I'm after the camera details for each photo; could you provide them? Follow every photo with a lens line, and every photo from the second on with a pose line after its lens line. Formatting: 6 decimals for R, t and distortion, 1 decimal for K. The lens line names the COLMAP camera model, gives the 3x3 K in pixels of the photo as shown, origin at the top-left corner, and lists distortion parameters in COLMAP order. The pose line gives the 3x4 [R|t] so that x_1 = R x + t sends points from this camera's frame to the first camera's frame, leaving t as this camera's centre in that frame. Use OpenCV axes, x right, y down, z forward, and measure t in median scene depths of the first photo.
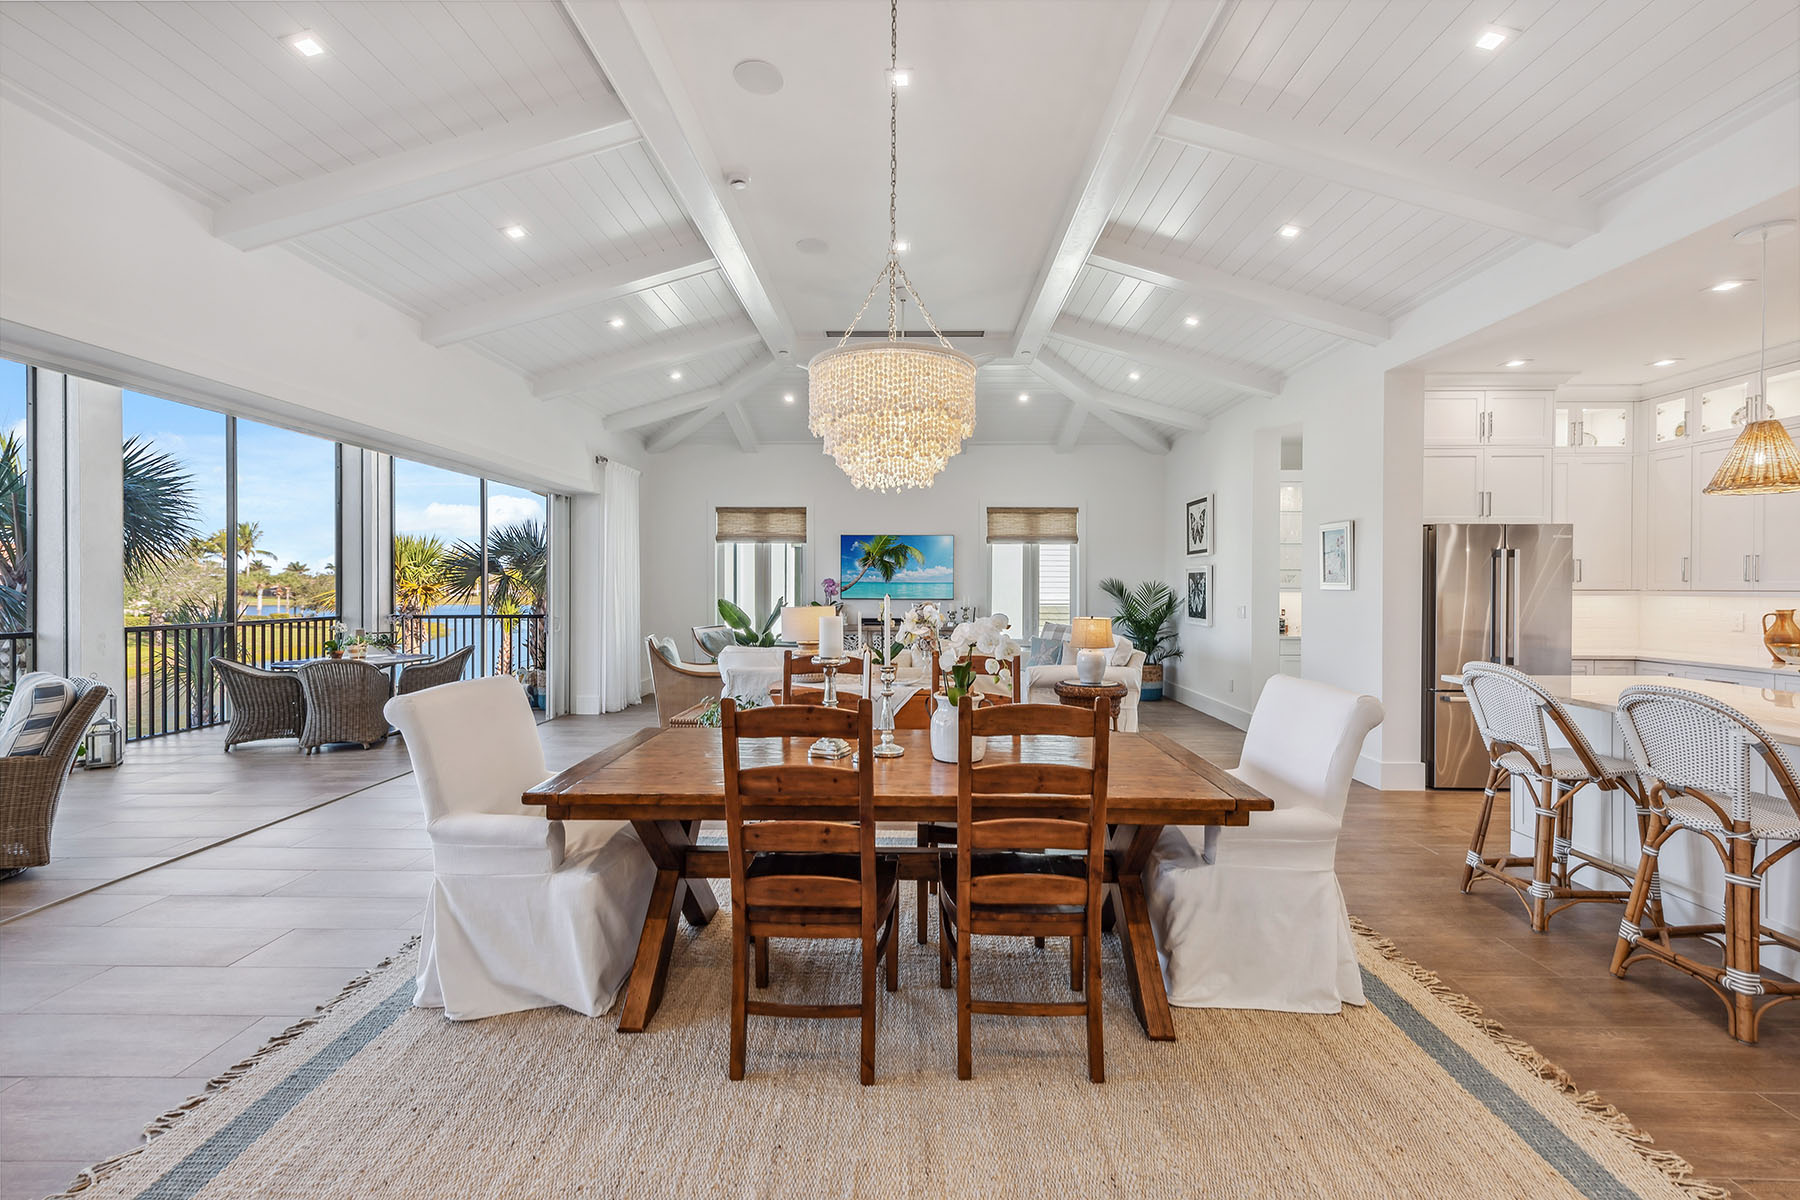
lens RADIAL K [[740.7, 0, 897.7], [0, 740.7, 590.7], [0, 0, 1]] dist [0.008065, -0.000162]
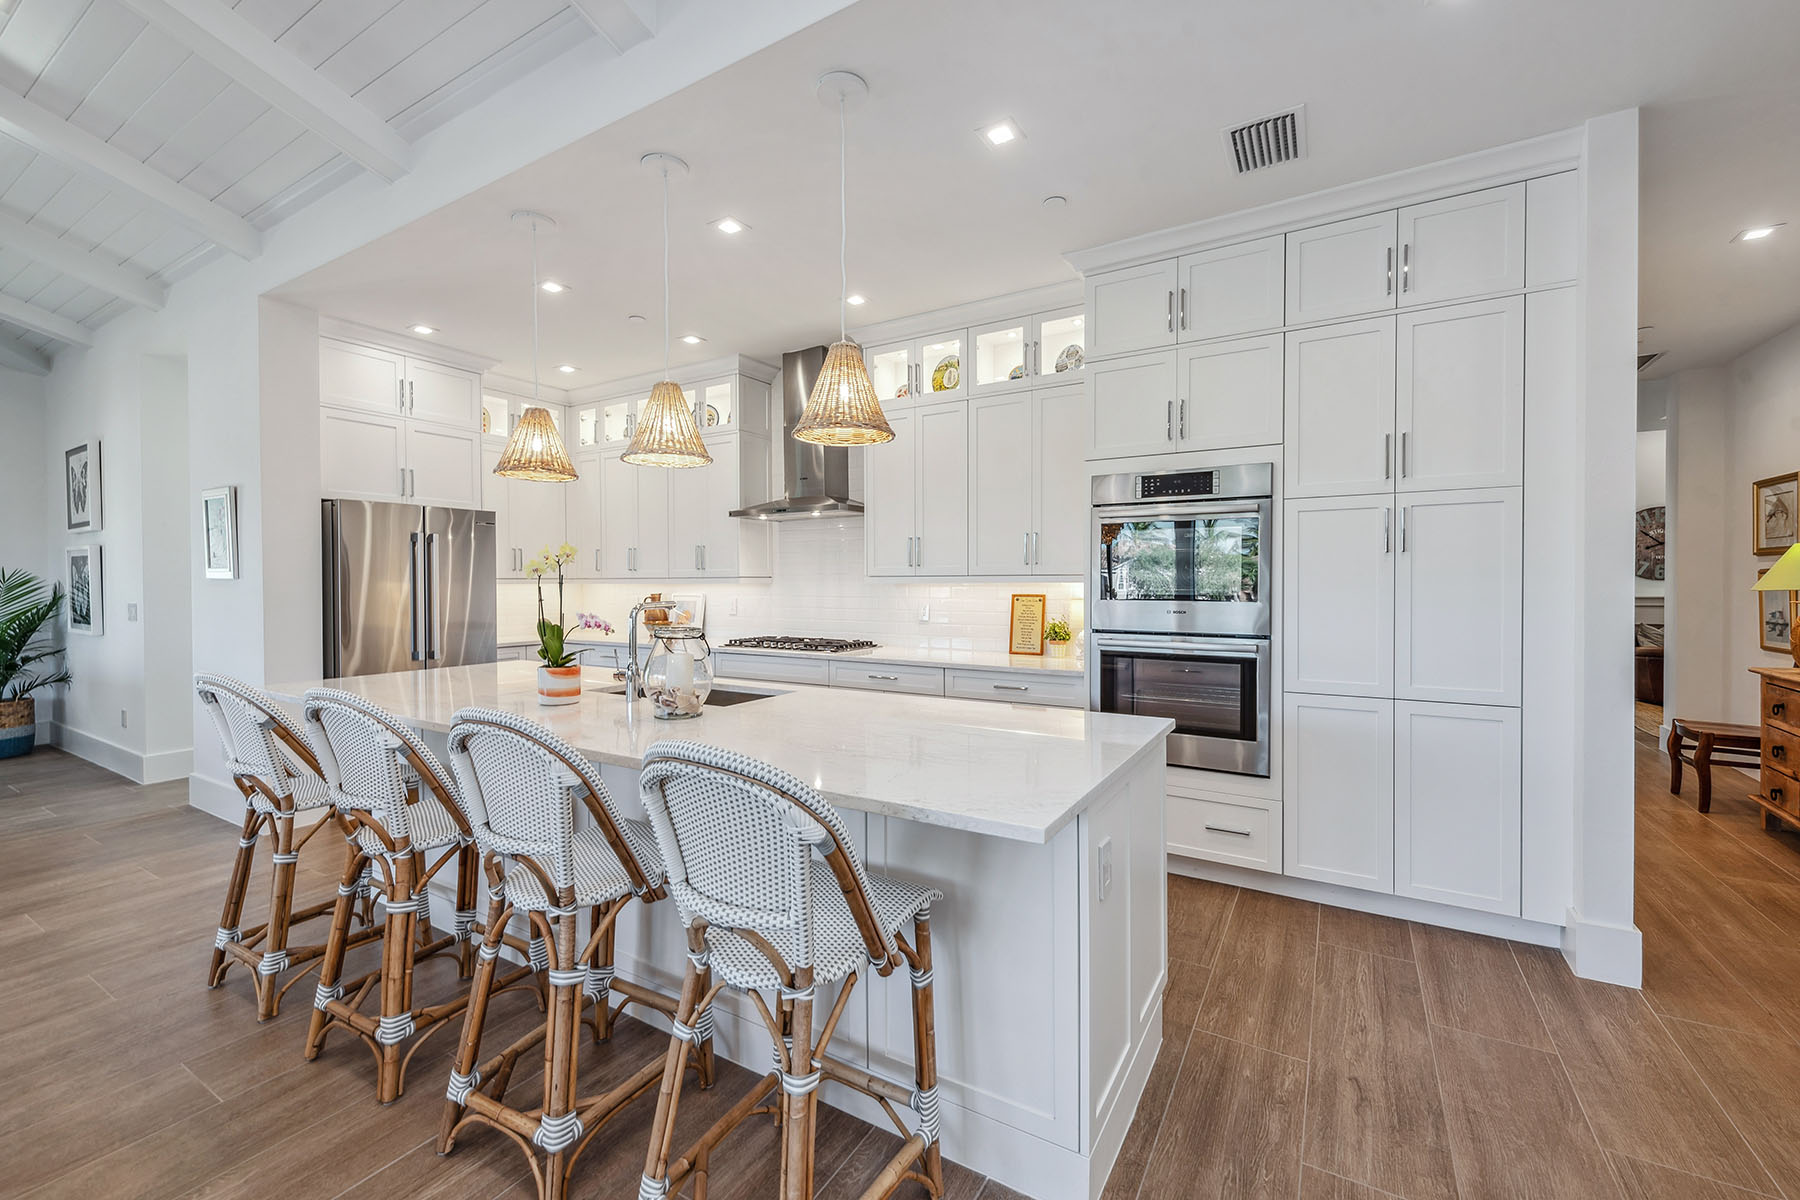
lens RADIAL K [[726.5, 0, 905.6], [0, 726.5, 592.8], [0, 0, 1]] dist [0.001837, 0.000211]
pose [[0.499938, -0.015860, 0.865916, 0.309790], [0.008995, 0.999873, 0.013121, 0.010233], [-0.866015, 0.001229, 0.500017, 0.037495]]
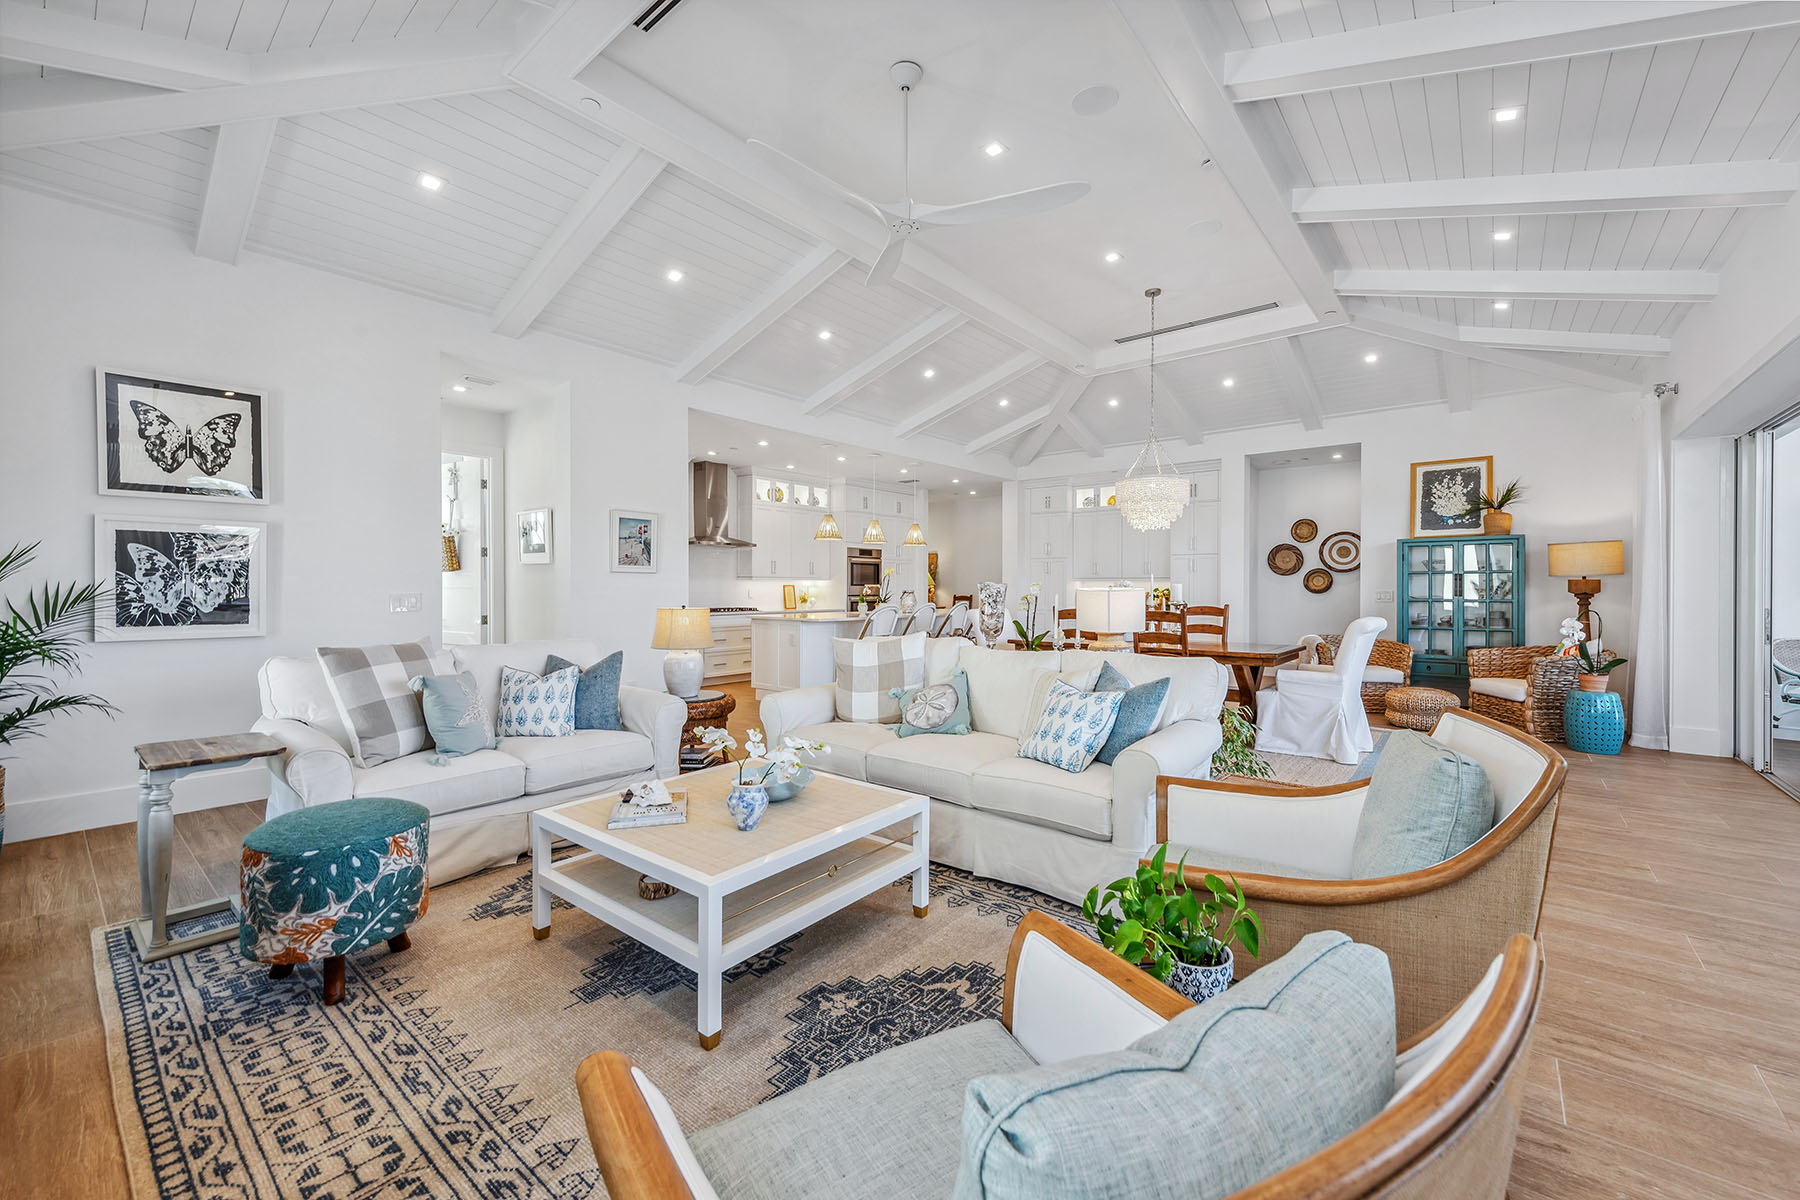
lens RADIAL K [[710.3, 0, 900.0], [0, 710.3, 591.8], [0, 0, 1]] dist [0.003036, 0.000260]
pose [[-0.780774, -0.007384, 0.624770, -0.383205], [0.002173, 0.999892, 0.014533, 0.013659], [-0.624810, 0.012705, -0.780674, 1.613859]]
